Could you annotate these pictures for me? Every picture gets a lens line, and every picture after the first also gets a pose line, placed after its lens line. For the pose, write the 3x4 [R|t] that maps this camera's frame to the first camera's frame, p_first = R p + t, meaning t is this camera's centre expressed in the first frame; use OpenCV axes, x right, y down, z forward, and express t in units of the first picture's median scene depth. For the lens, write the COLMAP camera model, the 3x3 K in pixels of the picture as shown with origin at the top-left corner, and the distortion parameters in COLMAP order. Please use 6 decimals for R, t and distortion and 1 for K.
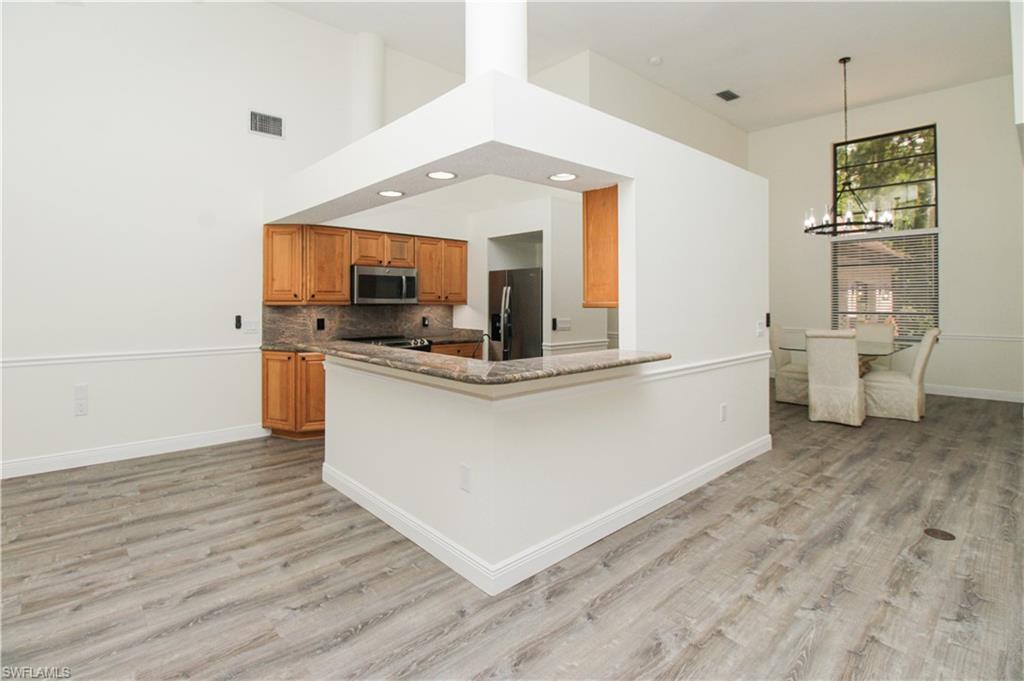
lens RADIAL K [[491.9, 0, 511.1], [0, 491.9, 302.0], [0, 0, 1]] dist [-0.001904, -0.010654]
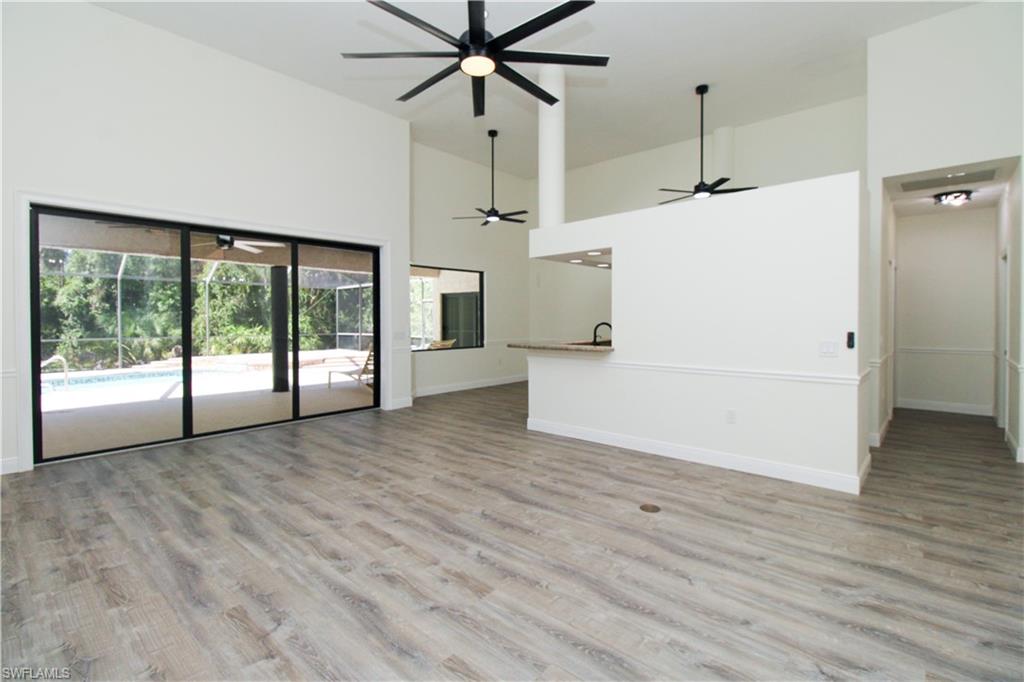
lens RADIAL K [[472.2, 0, 514.5], [0, 472.2, 327.0], [0, 0, 1]] dist [0.019302, -0.015660]
pose [[0.100915, 0.016106, -0.994765, 1.182945], [0.004857, 0.999849, 0.016681, -0.001919], [0.994883, -0.006515, 0.100822, 0.313018]]
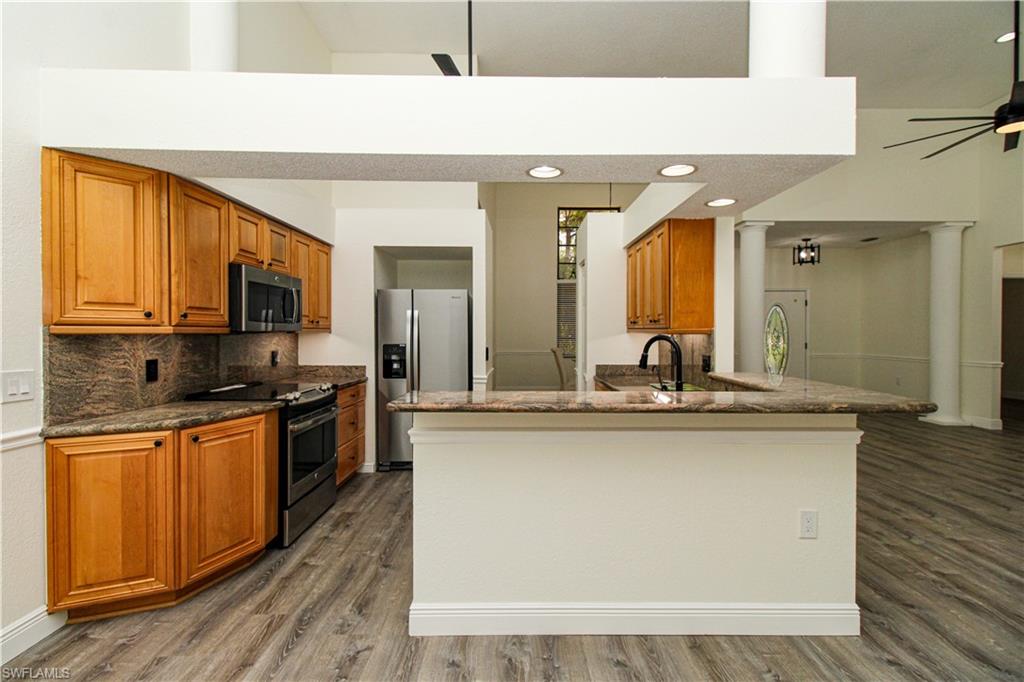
lens RADIAL K [[463.3, 0, 522.3], [0, 463.3, 336.8], [0, 0, 1]] dist [0.032102, -0.016241]
pose [[0.667083, -0.009213, 0.744926, -0.540370], [-0.001021, 0.999911, 0.013280, 0.002587], [-0.744982, -0.009619, 0.667015, 0.412699]]
